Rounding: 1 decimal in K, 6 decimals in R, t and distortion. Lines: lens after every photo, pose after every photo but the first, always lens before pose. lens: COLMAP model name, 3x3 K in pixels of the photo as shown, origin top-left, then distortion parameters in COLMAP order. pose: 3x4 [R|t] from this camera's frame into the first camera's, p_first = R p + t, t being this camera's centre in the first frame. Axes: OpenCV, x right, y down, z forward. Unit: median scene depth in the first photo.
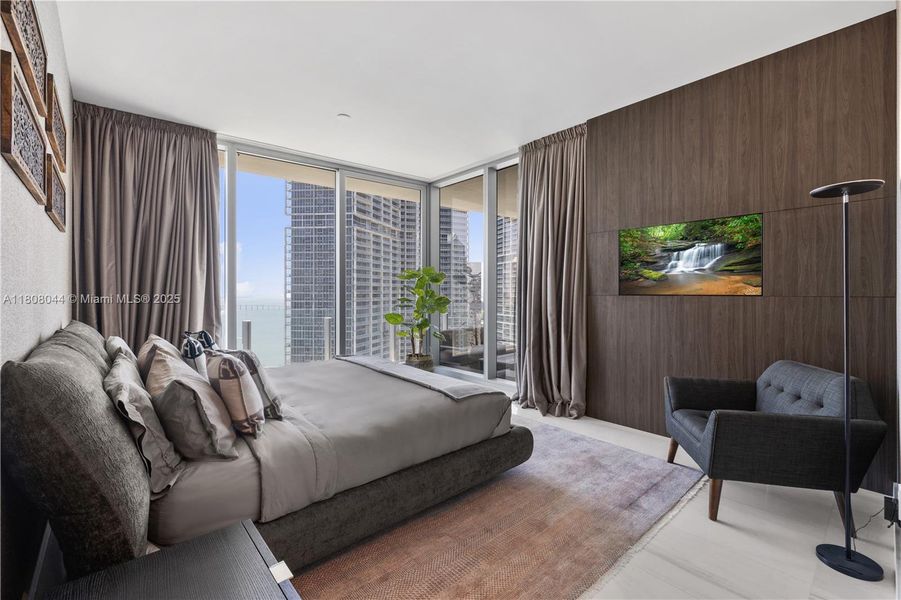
lens RADIAL K [[387.1, 0, 453.1], [0, 387.1, 289.3], [0, 0, 1]] dist [0.000207, -0.000028]
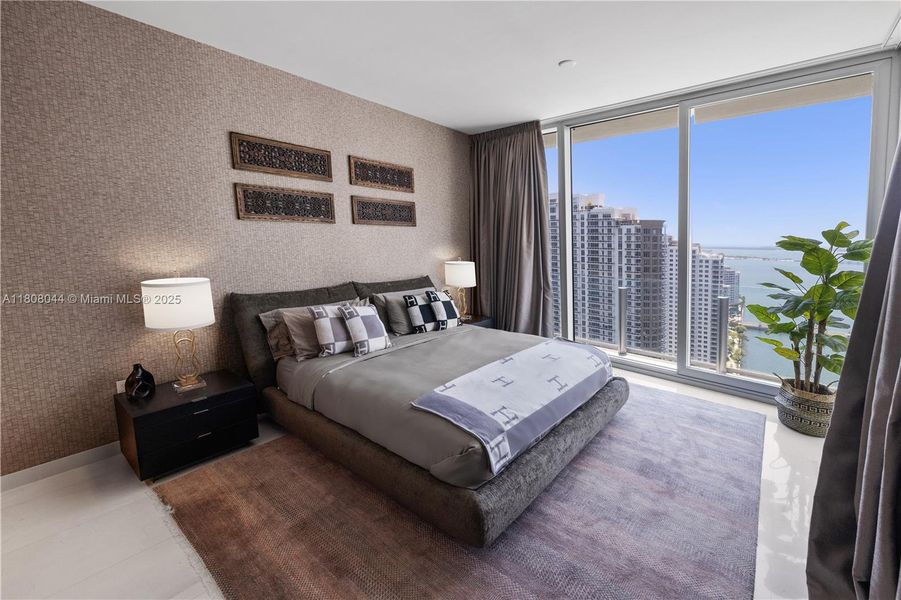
lens RADIAL K [[387.1, 0, 453.1], [0, 387.1, 289.3], [0, 0, 1]] dist [0.000207, -0.000028]
pose [[0.153221, 0.130833, -0.979493, 0.524227], [-0.004579, 0.991280, 0.131691, -0.064534], [0.988181, -0.015693, 0.152484, 0.576885]]
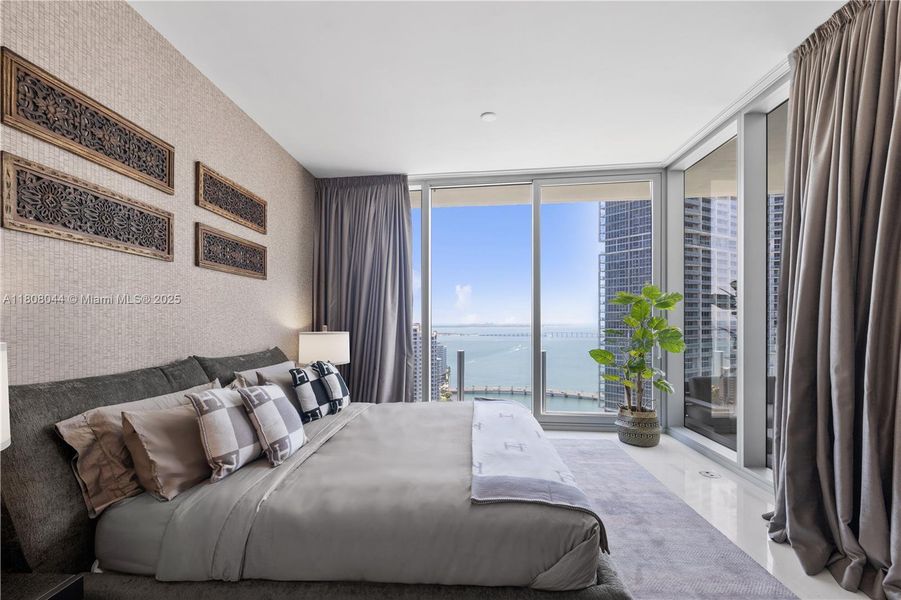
lens RADIAL K [[398.4, 0, 448.1], [0, 398.4, 319.3], [0, 0, 1]] dist [0.000299, -0.000129]
pose [[0.714621, -0.010014, -0.699440, 0.238981], [0.014126, 0.999900, 0.000117, -0.003446], [0.699369, -0.009964, 0.714691, 0.290182]]
